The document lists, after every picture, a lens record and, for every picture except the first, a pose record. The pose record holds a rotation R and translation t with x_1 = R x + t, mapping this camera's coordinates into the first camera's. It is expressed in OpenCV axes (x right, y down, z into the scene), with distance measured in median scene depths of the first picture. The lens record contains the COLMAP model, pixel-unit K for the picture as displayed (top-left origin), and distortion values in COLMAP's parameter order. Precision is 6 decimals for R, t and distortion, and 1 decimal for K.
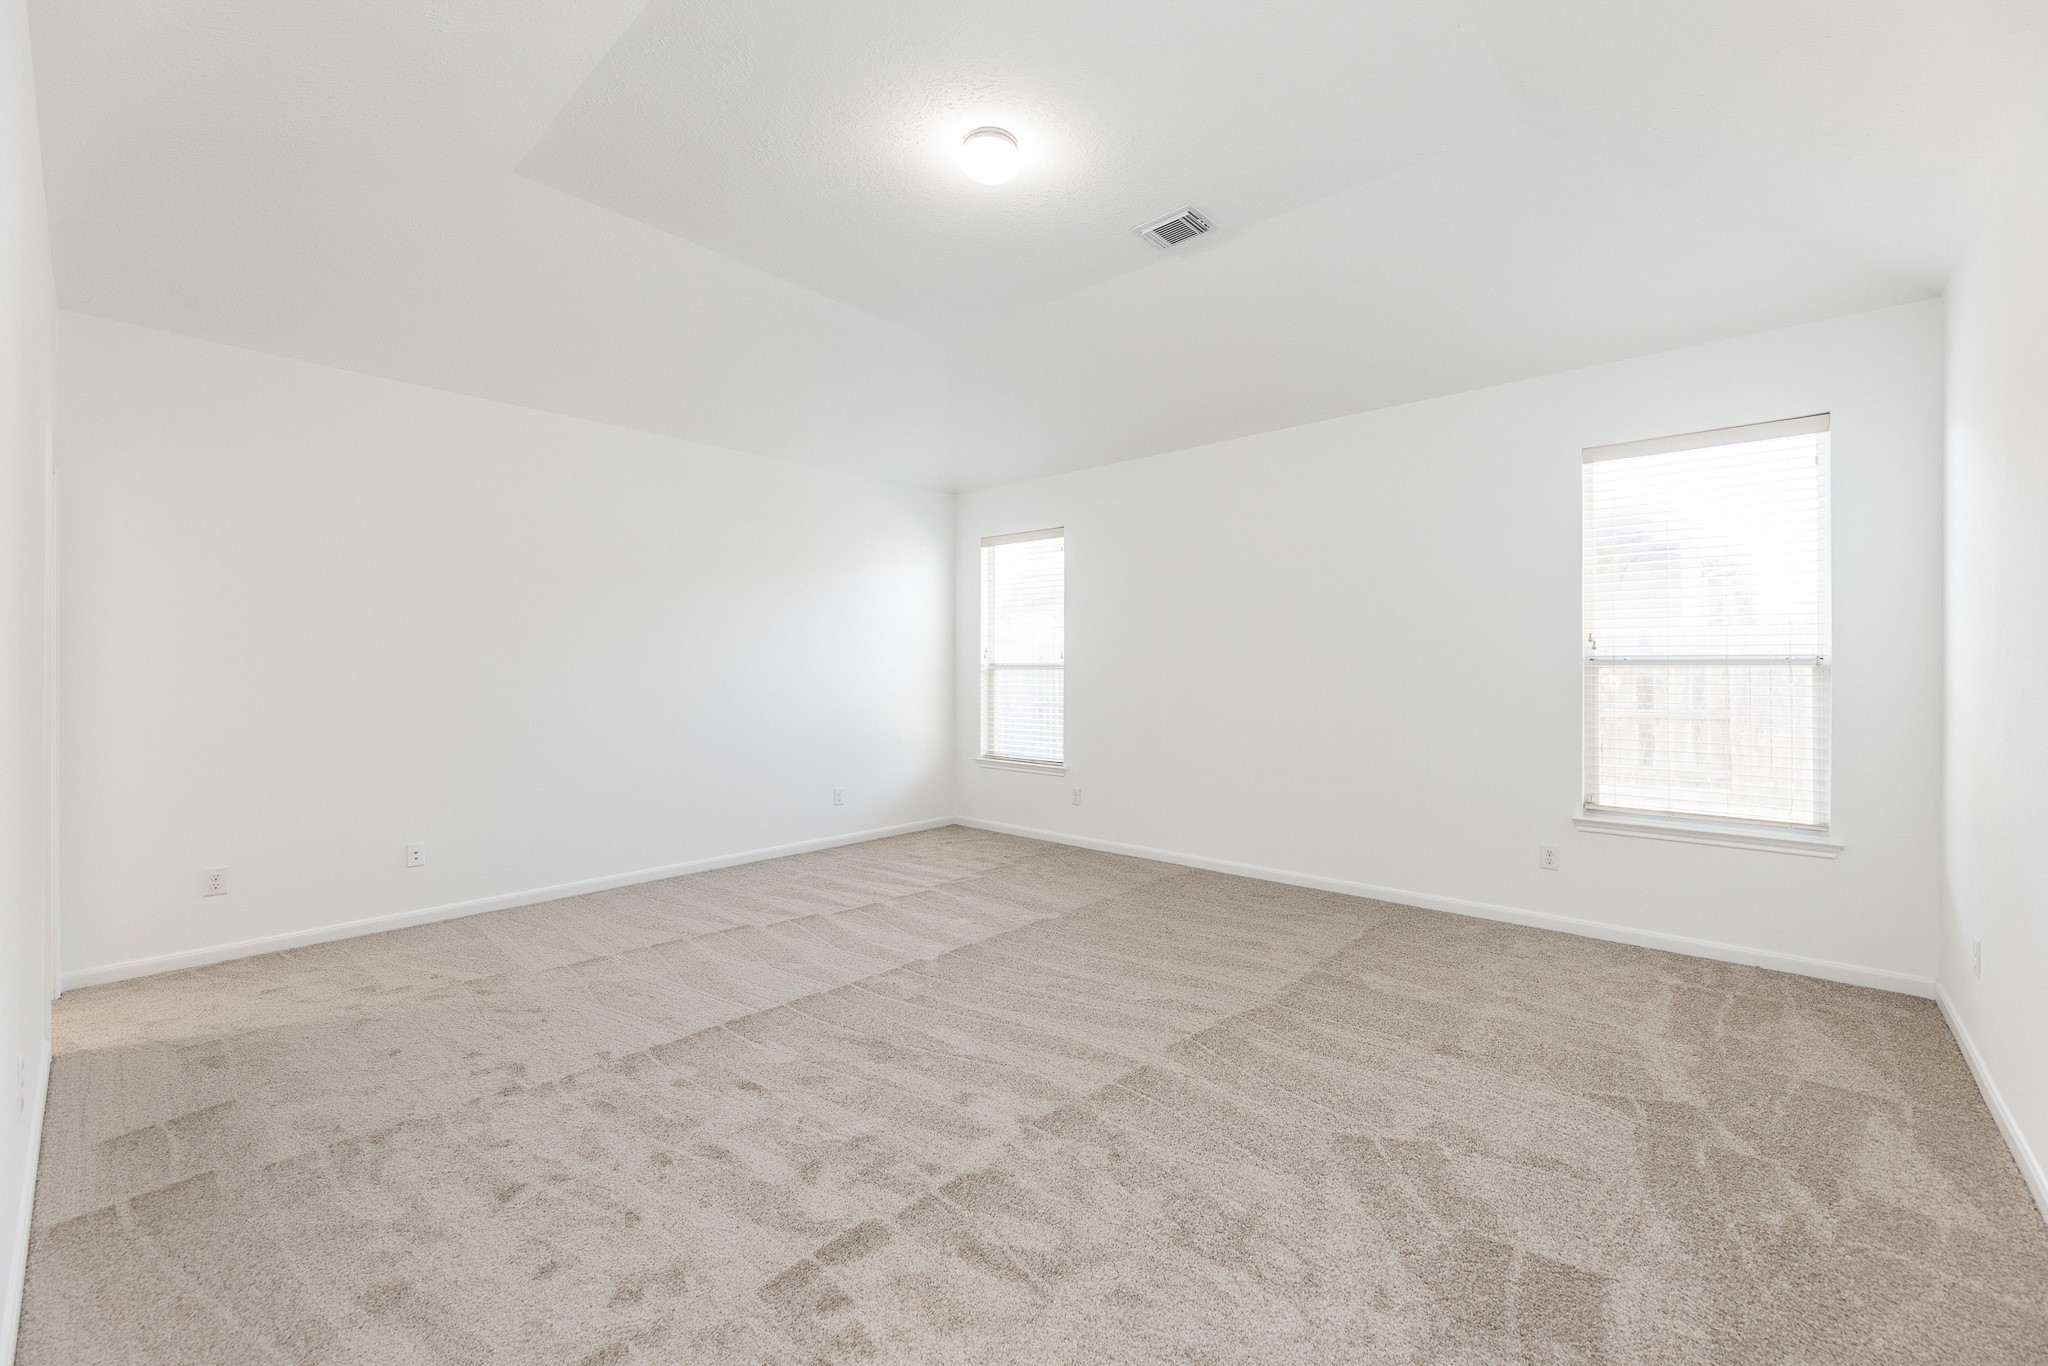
lens RADIAL K [[824.6, 0, 1033.9], [0, 824.6, 670.3], [0, 0, 1]] dist [-0.001348, 0.000100]
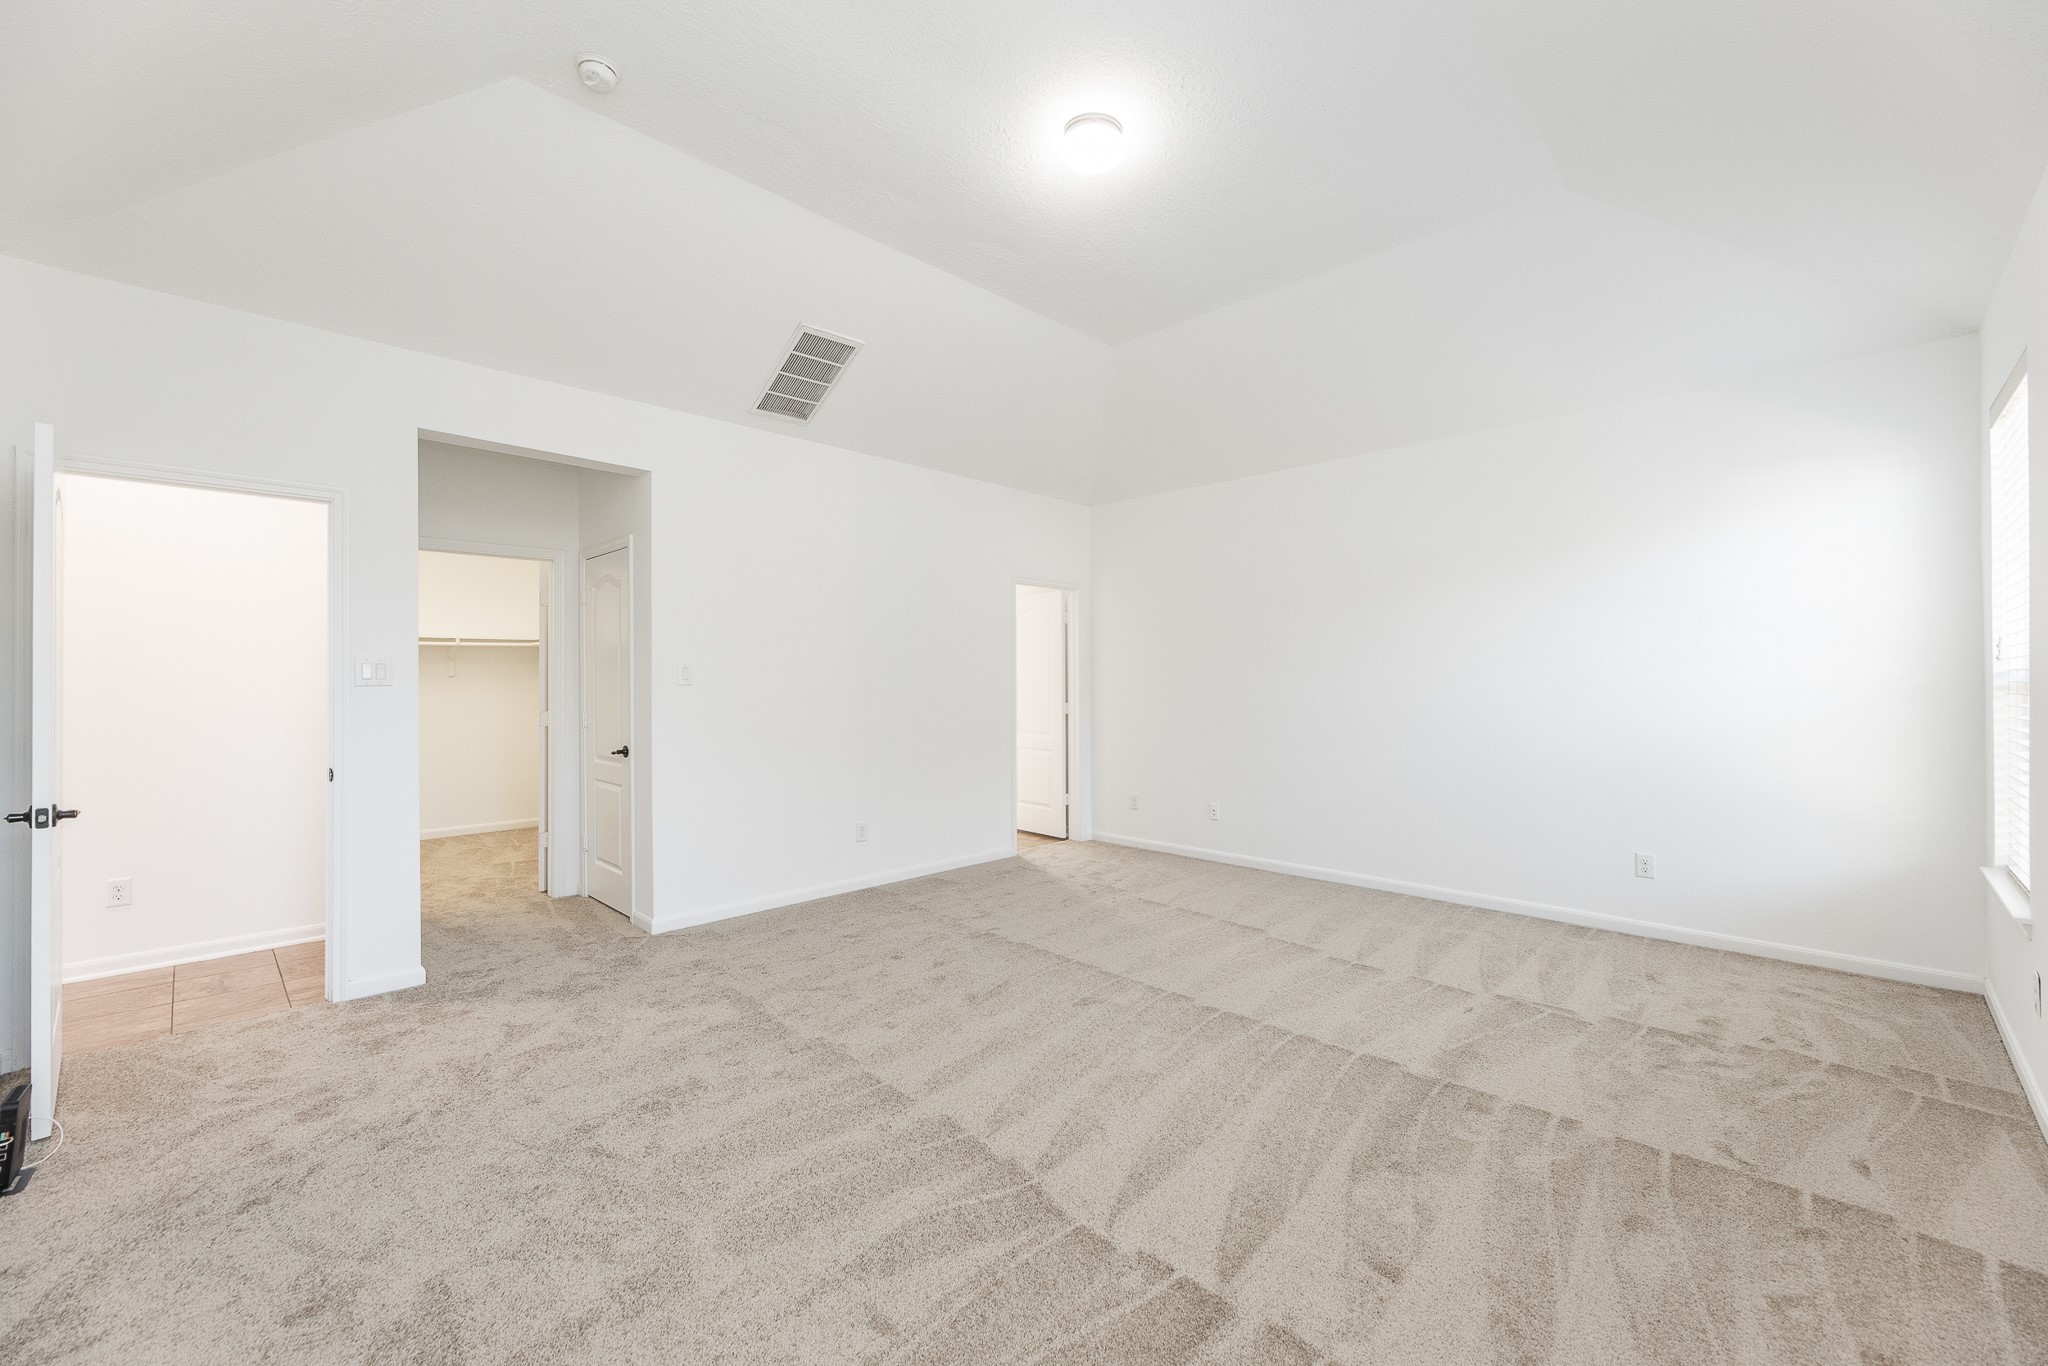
lens RADIAL K [[824.6, 0, 1037.6], [0, 824.6, 678.5], [0, 0, 1]] dist [-0.001348, 0.000100]
pose [[-0.032115, -0.002281, -0.999482, 0.908402], [0.000910, 0.999997, -0.002312, -0.005391], [0.999484, -0.000984, -0.032112, 0.983651]]
